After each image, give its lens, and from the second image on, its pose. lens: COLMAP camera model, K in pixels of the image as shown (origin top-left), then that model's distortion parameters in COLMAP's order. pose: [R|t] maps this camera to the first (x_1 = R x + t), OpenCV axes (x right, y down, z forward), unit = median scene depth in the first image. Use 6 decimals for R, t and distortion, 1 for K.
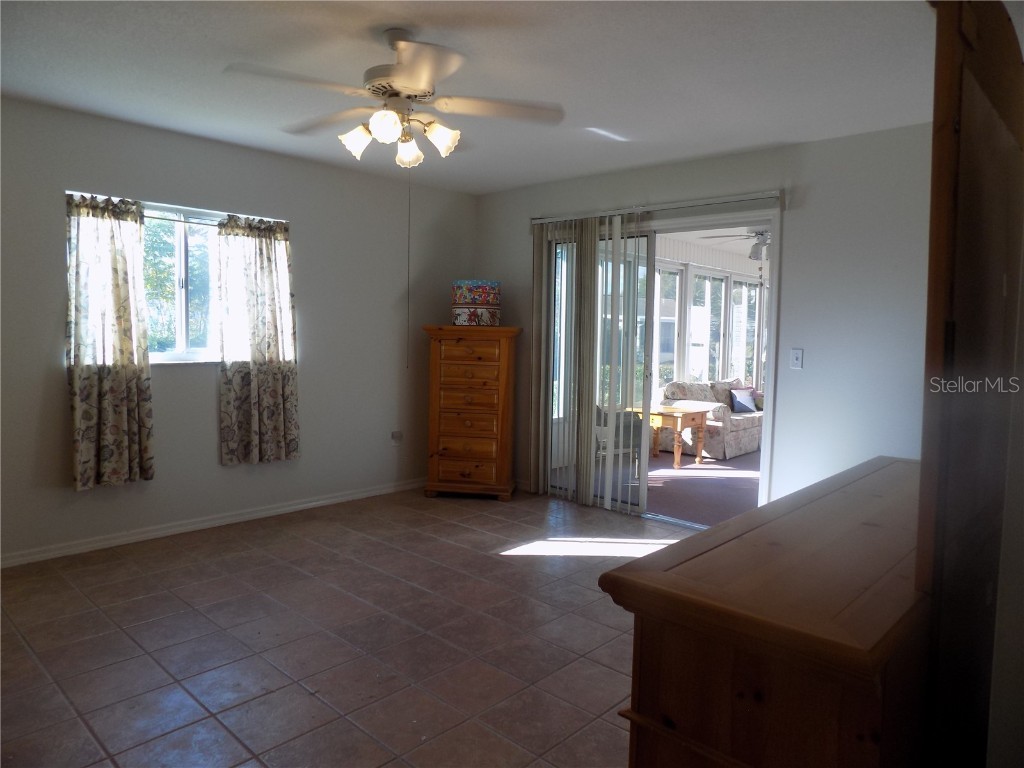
lens RADIAL K [[685.5, 0, 514.5], [0, 685.5, 375.6], [0, 0, 1]] dist [-0.079438, 0.074094]
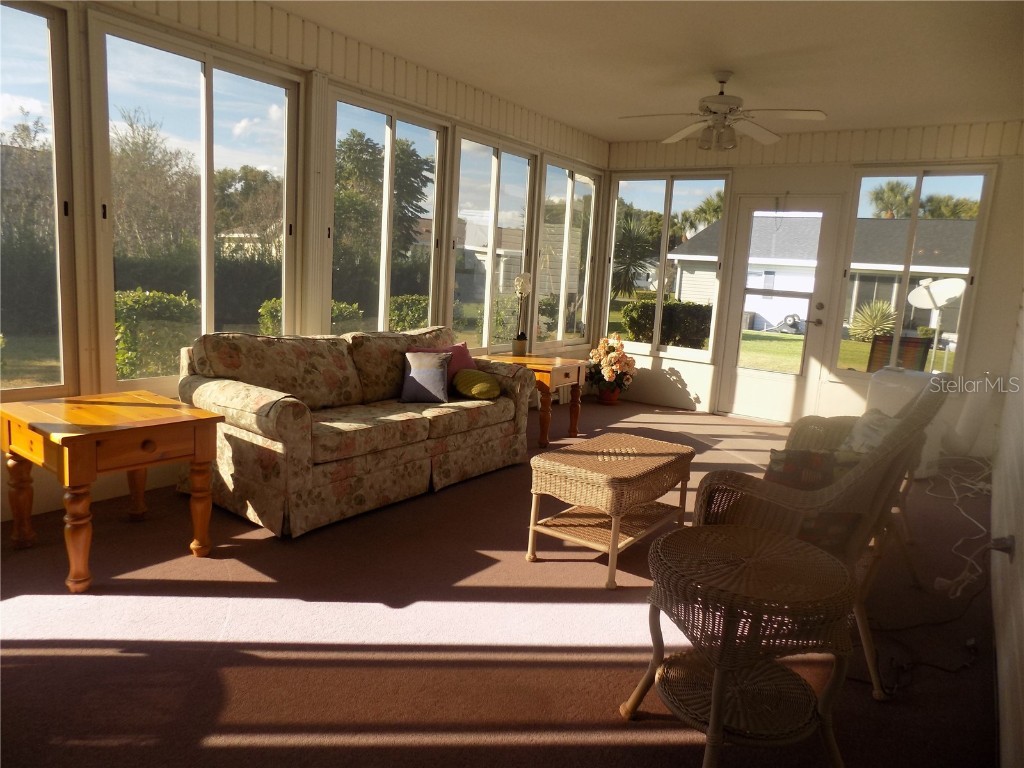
lens RADIAL K [[685.5, 0, 514.5], [0, 685.5, 375.6], [0, 0, 1]] dist [-0.079438, 0.074094]
pose [[0.990145, 0.020967, 0.138468, 0.361398], [-0.033136, 0.995729, 0.086170, -0.006848], [-0.136070, -0.089909, 0.986611, 0.573853]]
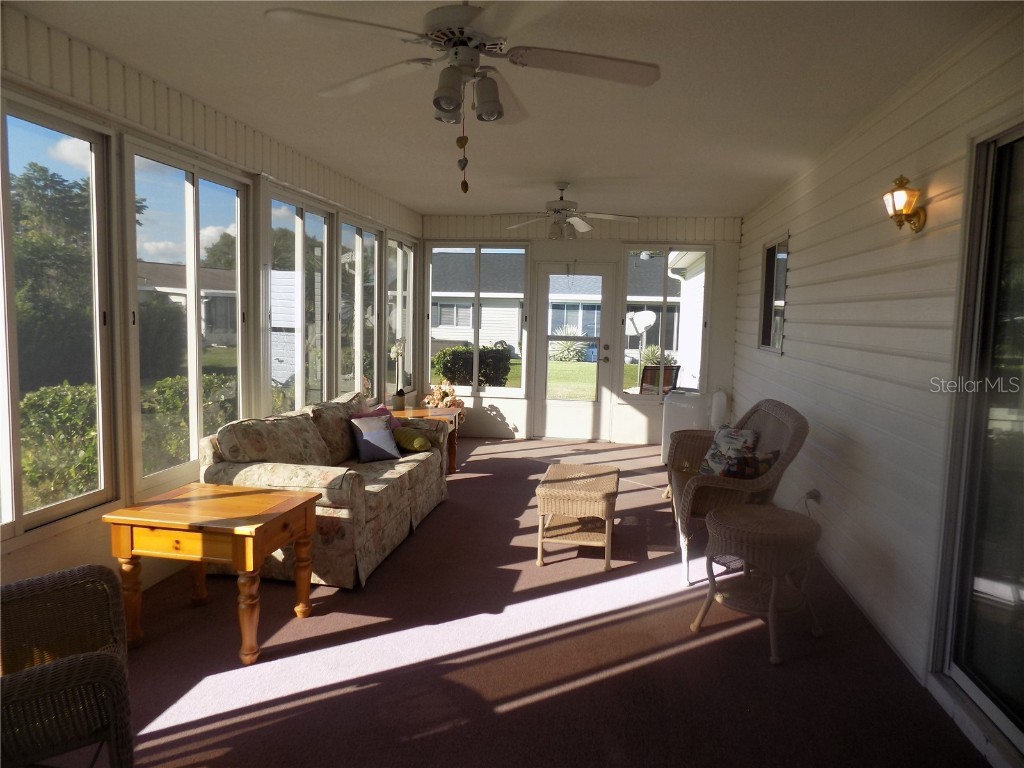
lens RADIAL K [[685.5, 0, 514.5], [0, 685.5, 375.6], [0, 0, 1]] dist [-0.079438, 0.074094]
pose [[0.827773, -0.050666, 0.558770, 0.138169], [0.031550, 0.998542, 0.043803, -0.036112], [-0.560175, -0.018630, 0.828165, 0.529614]]
